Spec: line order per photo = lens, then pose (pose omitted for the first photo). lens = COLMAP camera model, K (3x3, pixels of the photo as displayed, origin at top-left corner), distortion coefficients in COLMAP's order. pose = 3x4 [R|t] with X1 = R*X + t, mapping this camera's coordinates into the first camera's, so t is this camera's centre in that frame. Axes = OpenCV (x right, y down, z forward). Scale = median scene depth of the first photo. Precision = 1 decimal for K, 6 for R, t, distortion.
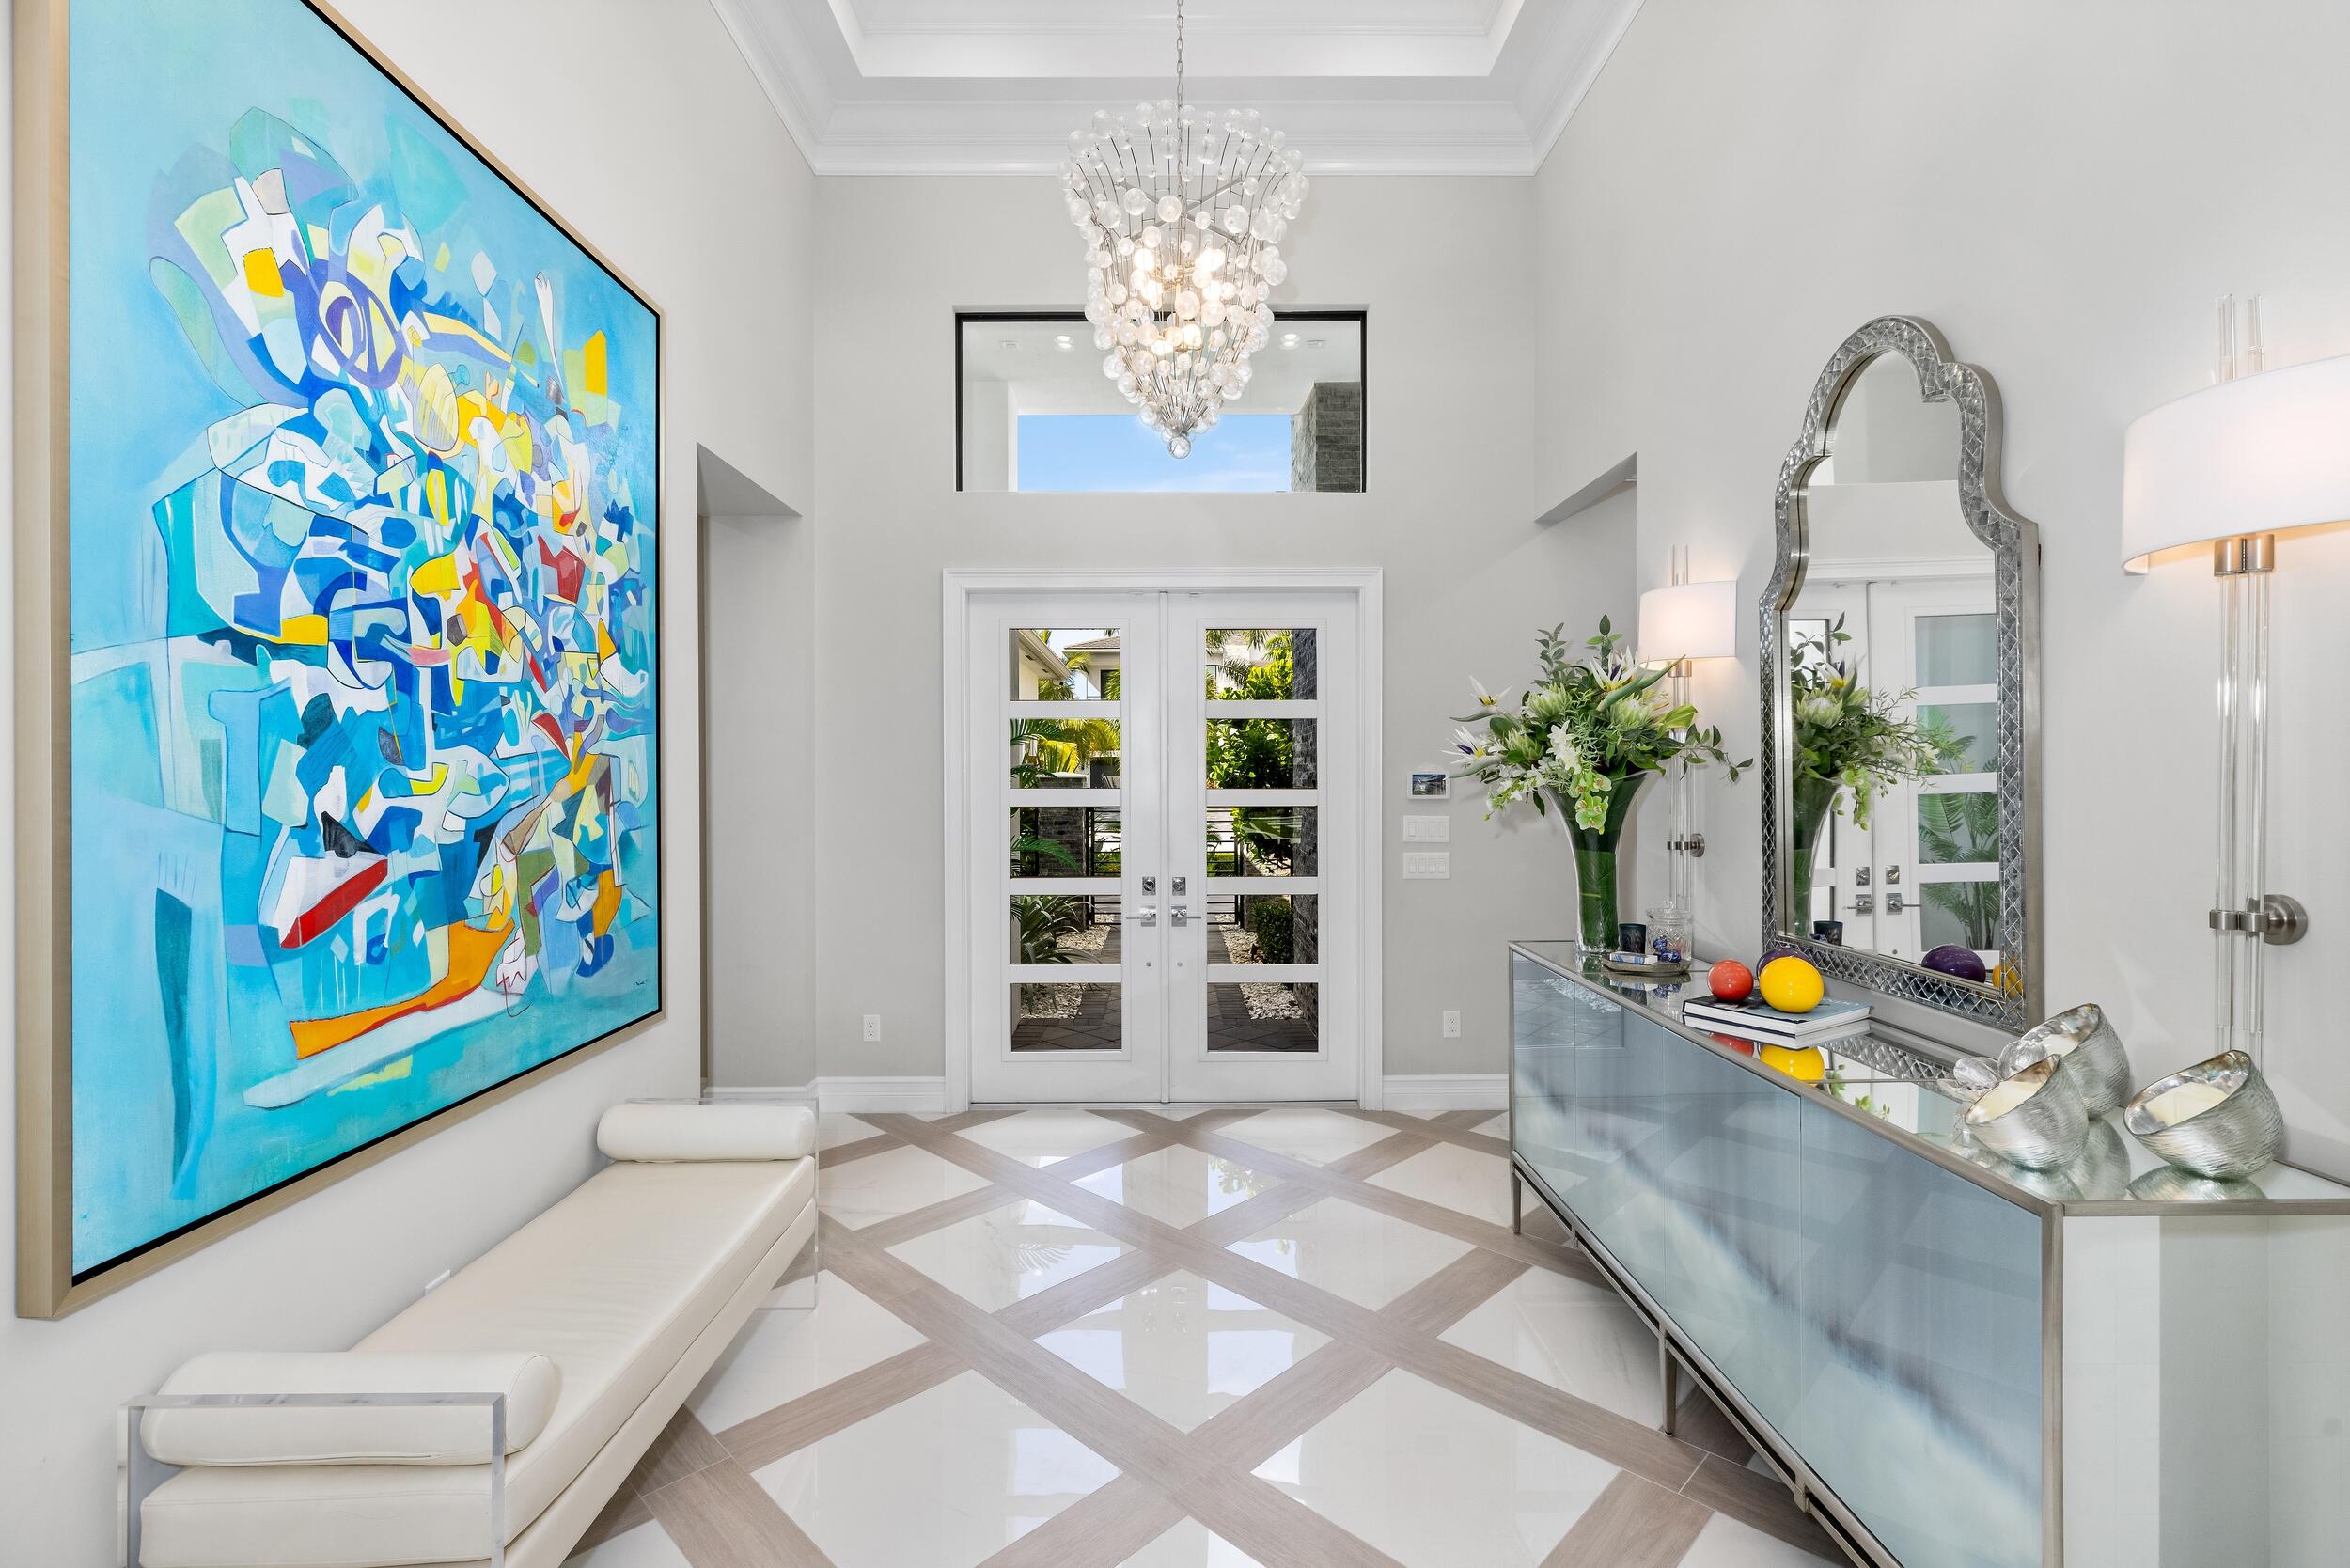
lens RADIAL K [[1077.5, 0, 1175.4], [0, 1077.5, 782.1], [0, 0, 1]] dist [0.009047, 0.000216]
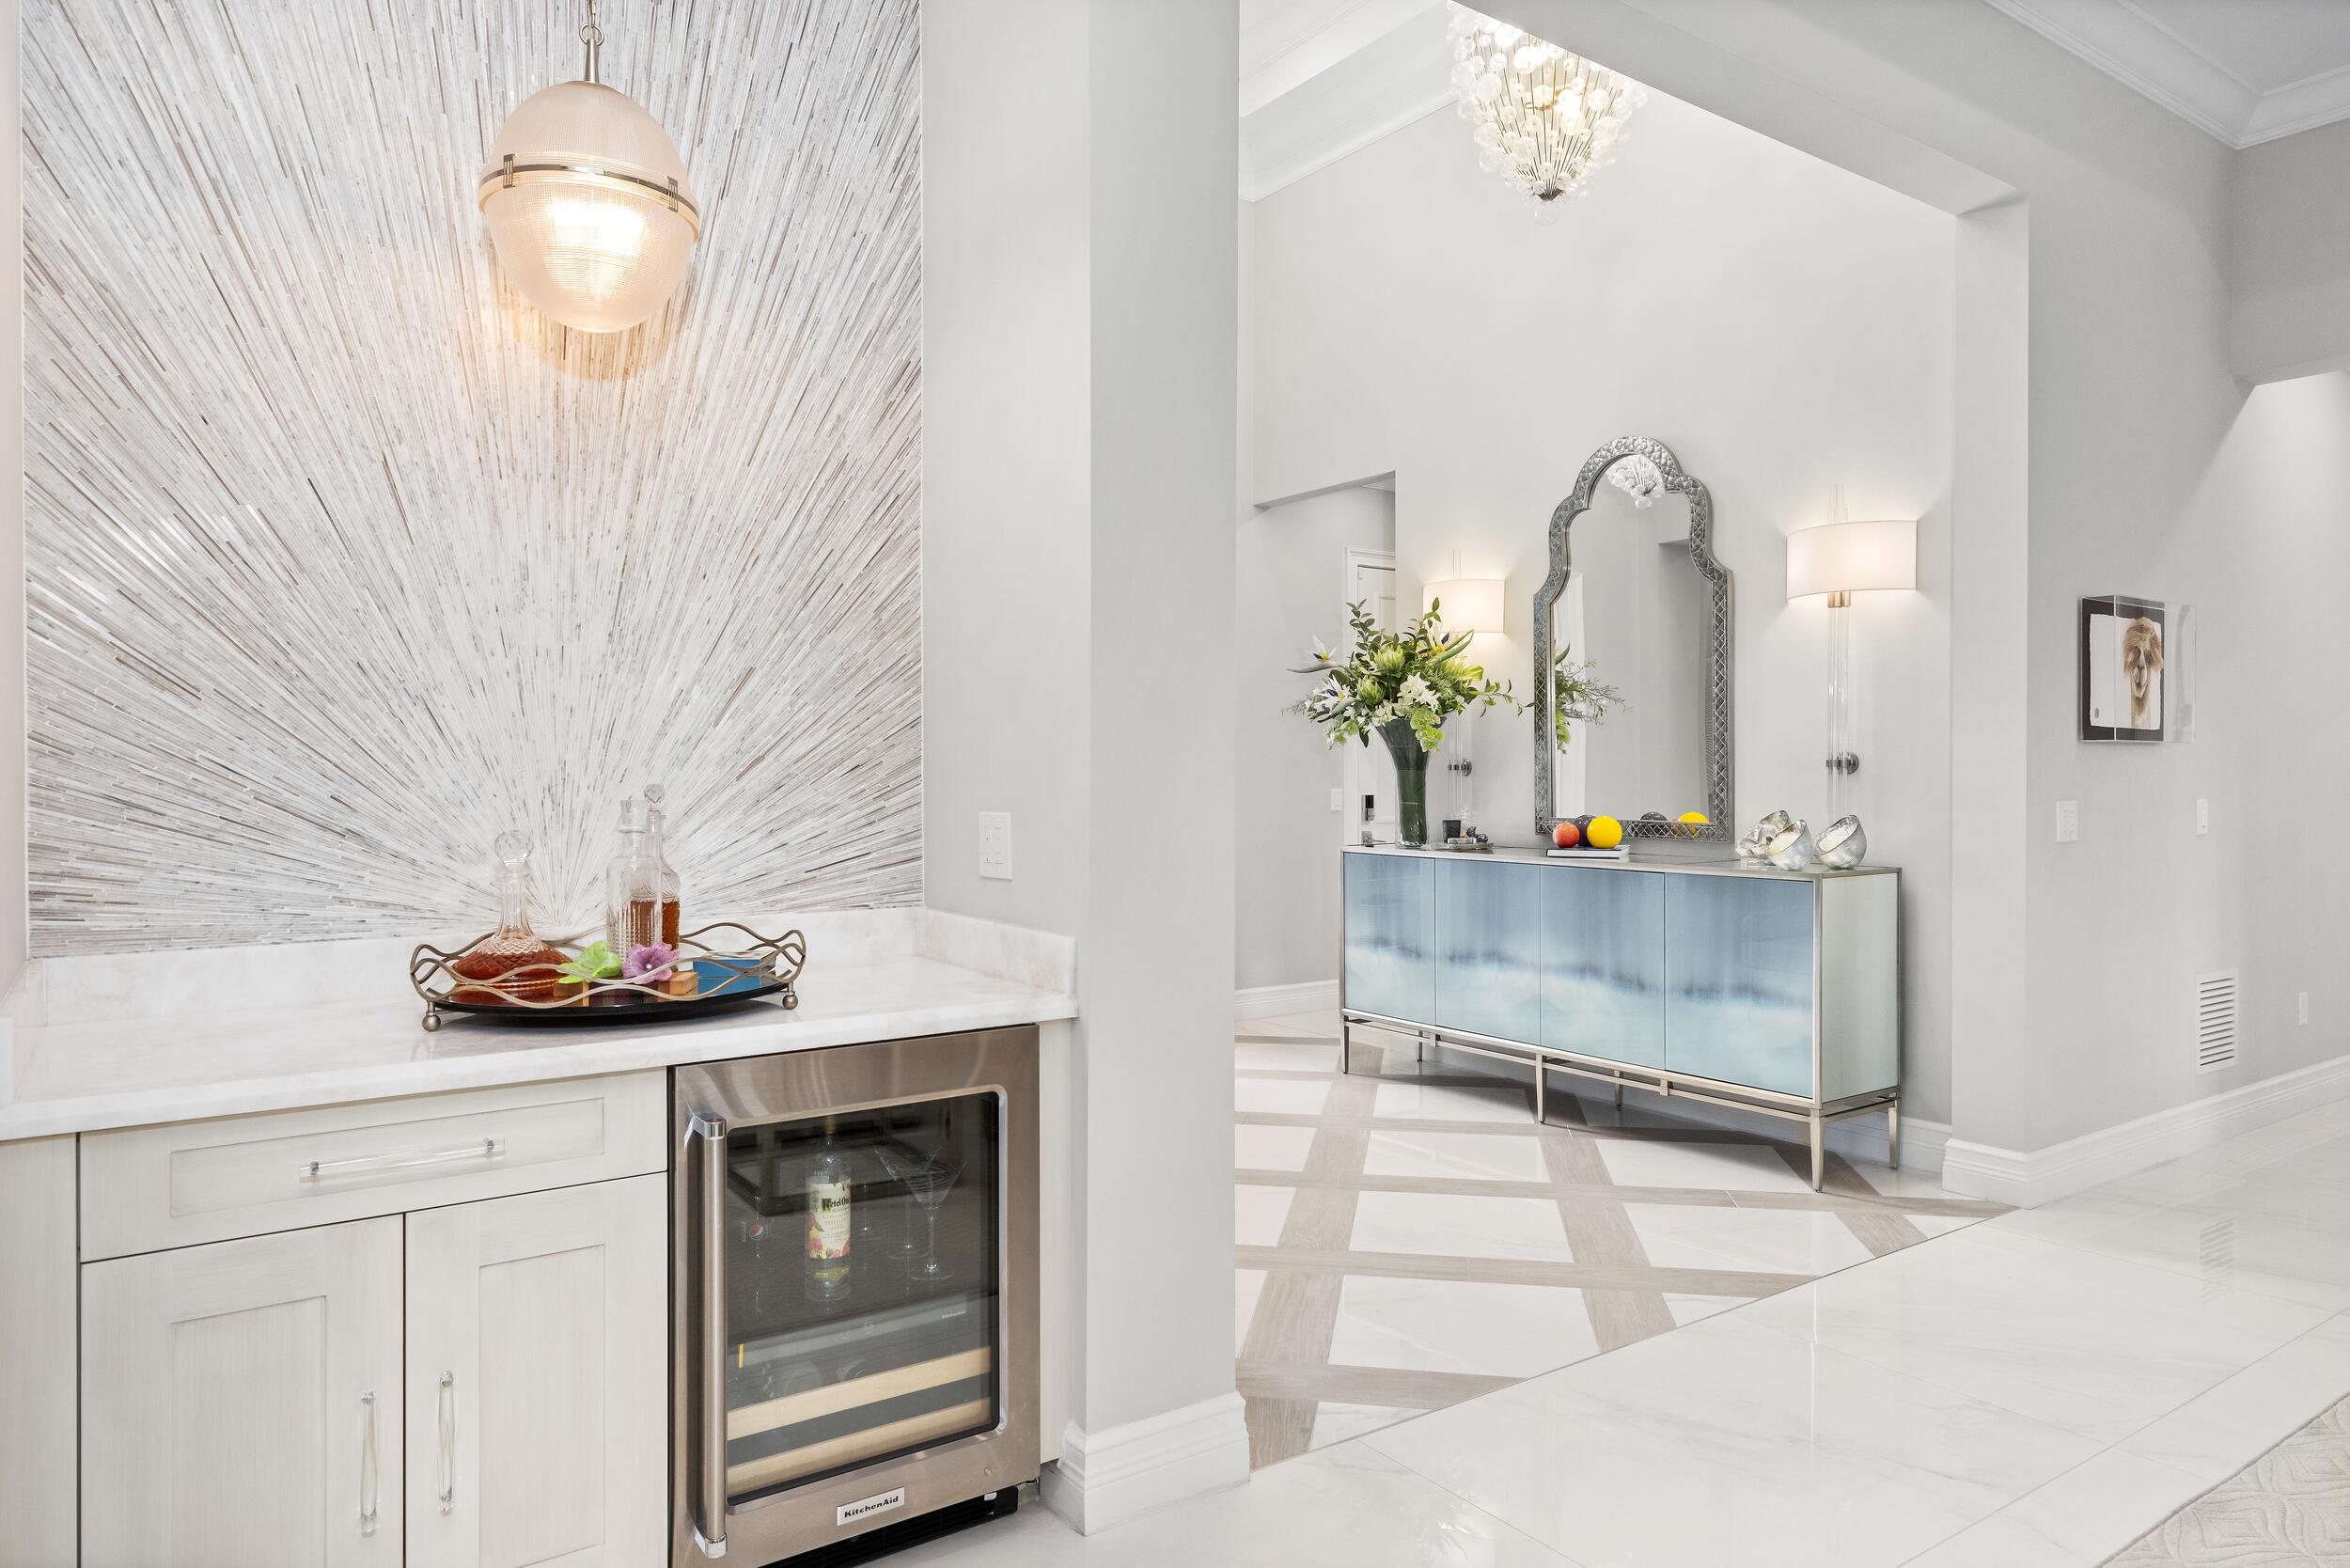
lens RADIAL K [[1472.9, 0, 1178.0], [0, 1472.9, 780.6], [0, 0, 1]] dist [0.006432, -0.000629]
pose [[0.823713, 0.003042, 0.566999, -0.920710], [0.000972, 0.999977, -0.006777, 0.090592], [-0.567006, 0.006133, 0.823691, -0.357610]]
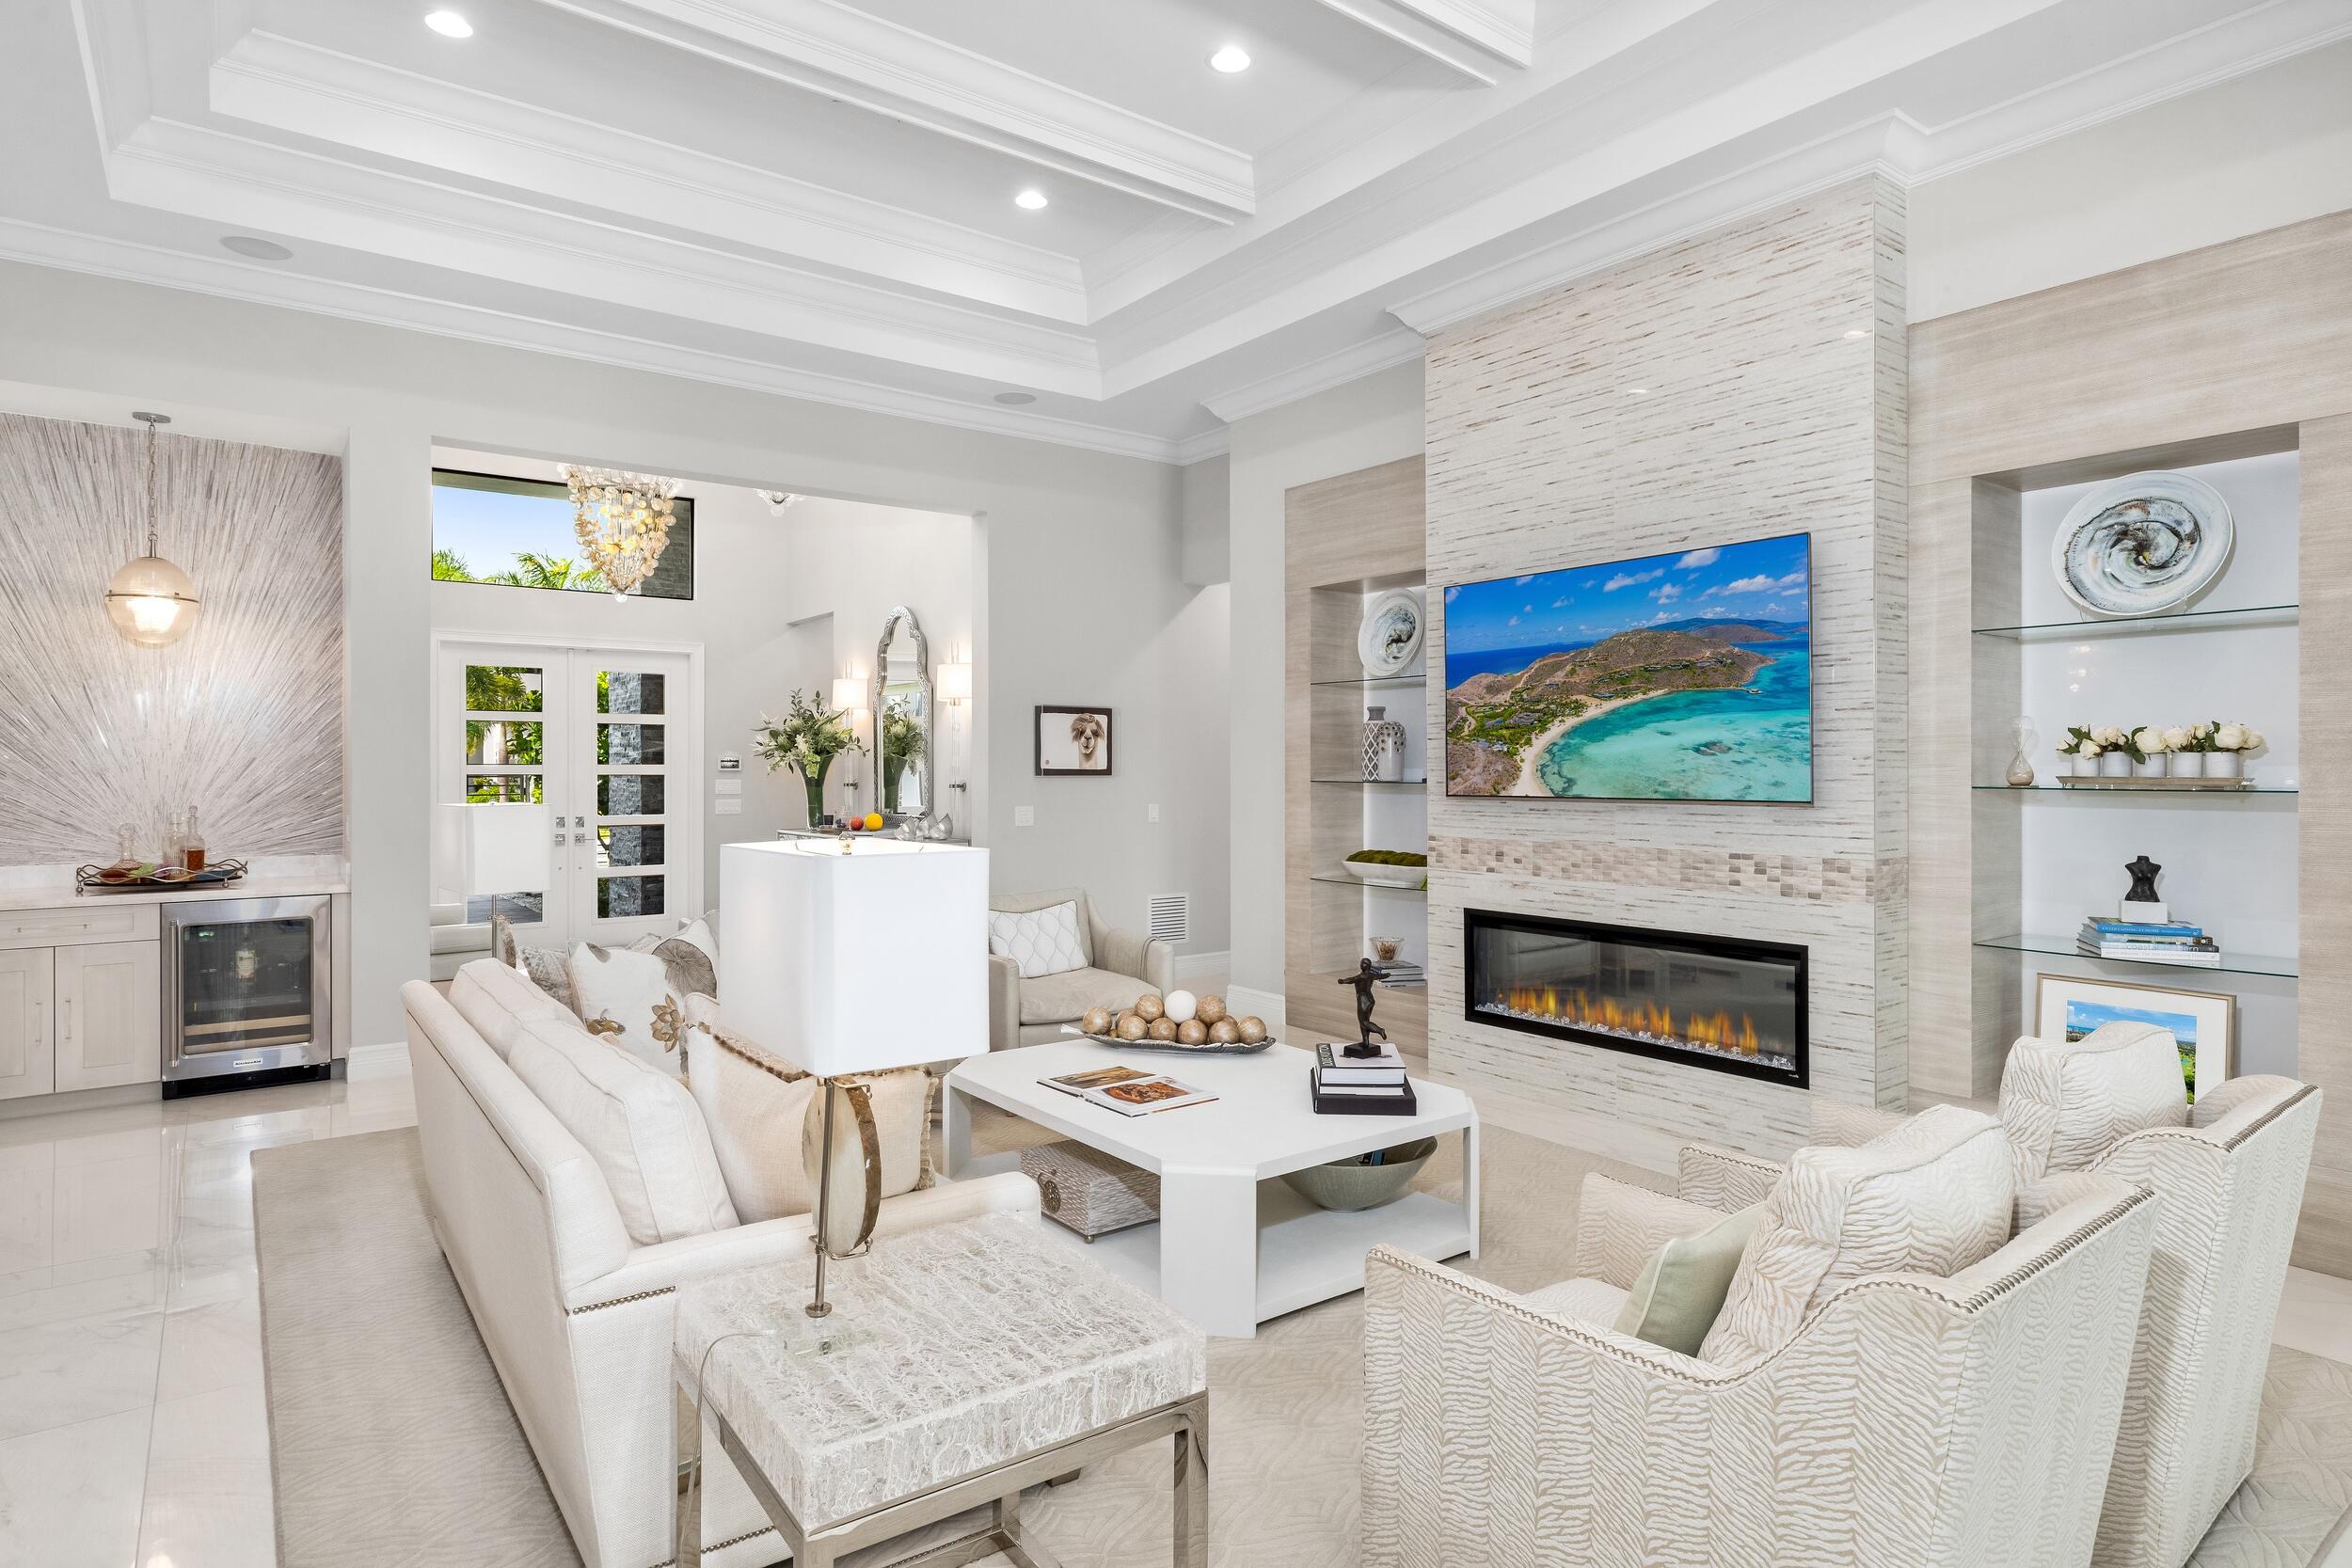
lens RADIAL K [[1299.3, 0, 1171.1], [0, 1299.3, 767.2], [0, 0, 1]] dist [0.008332, -0.000659]
pose [[0.811666, 0.005572, 0.584096, -0.663439], [0.002465, 0.999913, -0.012964, 0.060165], [-0.584117, 0.011962, 0.811581, -1.832625]]
